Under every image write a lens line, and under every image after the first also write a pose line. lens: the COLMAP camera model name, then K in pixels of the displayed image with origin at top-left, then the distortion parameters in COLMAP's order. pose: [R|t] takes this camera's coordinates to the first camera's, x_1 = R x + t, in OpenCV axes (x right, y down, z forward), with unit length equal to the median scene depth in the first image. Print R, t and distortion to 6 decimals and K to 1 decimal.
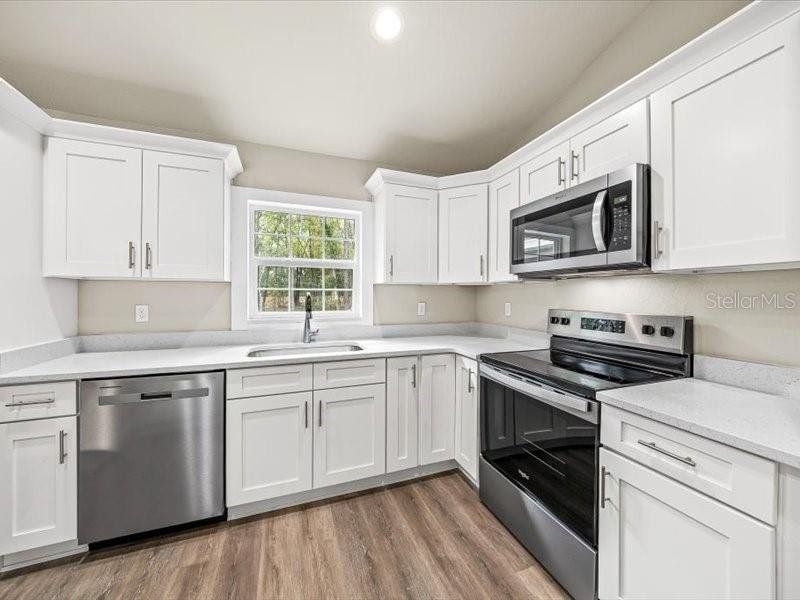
lens RADIAL K [[302.6, 0, 397.4], [0, 302.6, 294.7], [0, 0, 1]] dist [-0.002340, -0.002468]
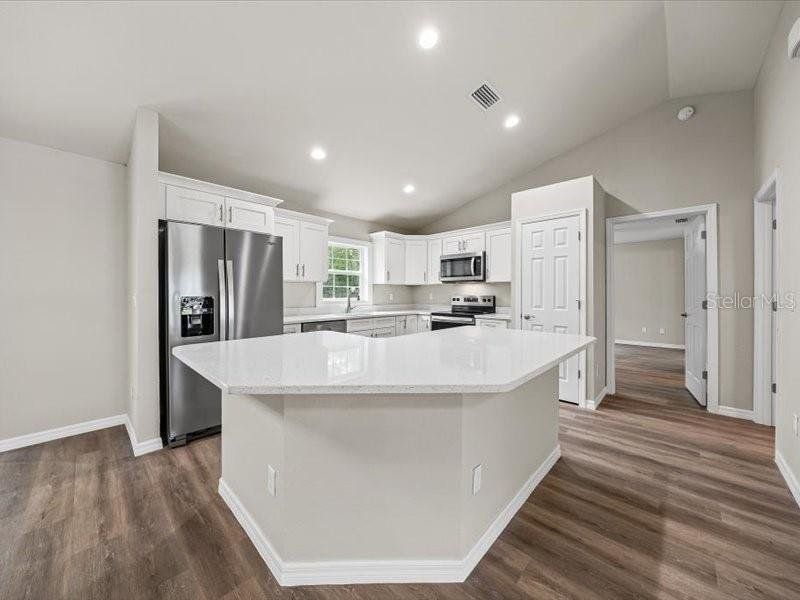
lens RADIAL K [[302.6, 0, 396.4], [0, 302.6, 288.4], [0, 0, 1]] dist [-0.002340, -0.002468]
pose [[0.900058, 0.005743, 0.435732, -1.120524], [0.000617, 0.999895, -0.014453, 0.030603], [-0.435770, 0.013278, 0.899960, -1.180058]]
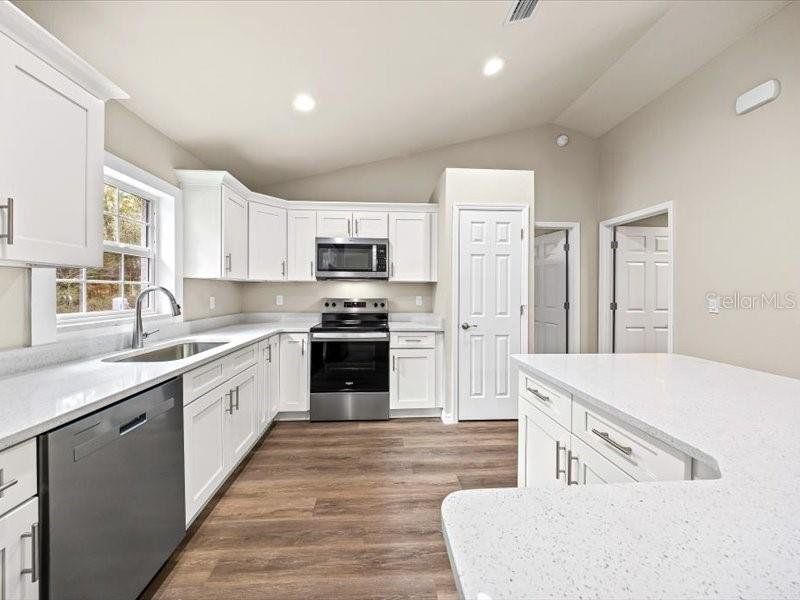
lens RADIAL K [[302.6, 0, 400.6], [0, 302.6, 289.7], [0, 0, 1]] dist [-0.002340, -0.002468]
pose [[0.278773, 0.002864, 0.960353, -1.112675], [-0.005498, 0.999984, -0.001386, 0.000088], [-0.960341, -0.004894, 0.278784, 0.125980]]
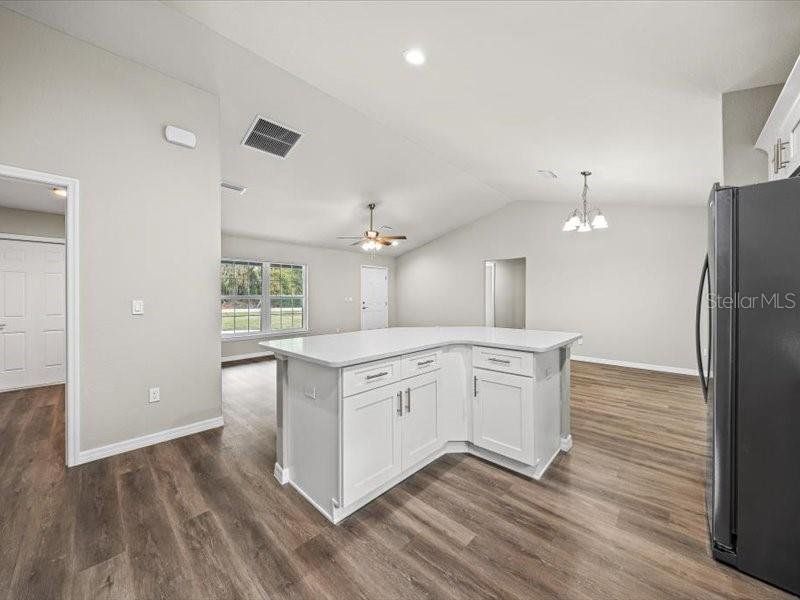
lens RADIAL K [[302.6, 0, 397.1], [0, 302.6, 295.1], [0, 0, 1]] dist [-0.002340, -0.002468]
pose [[-0.898801, -0.000578, -0.438357, 0.113809], [0.002593, 0.999975, -0.006635, 0.018913], [0.438349, -0.007100, -0.898777, 0.900852]]
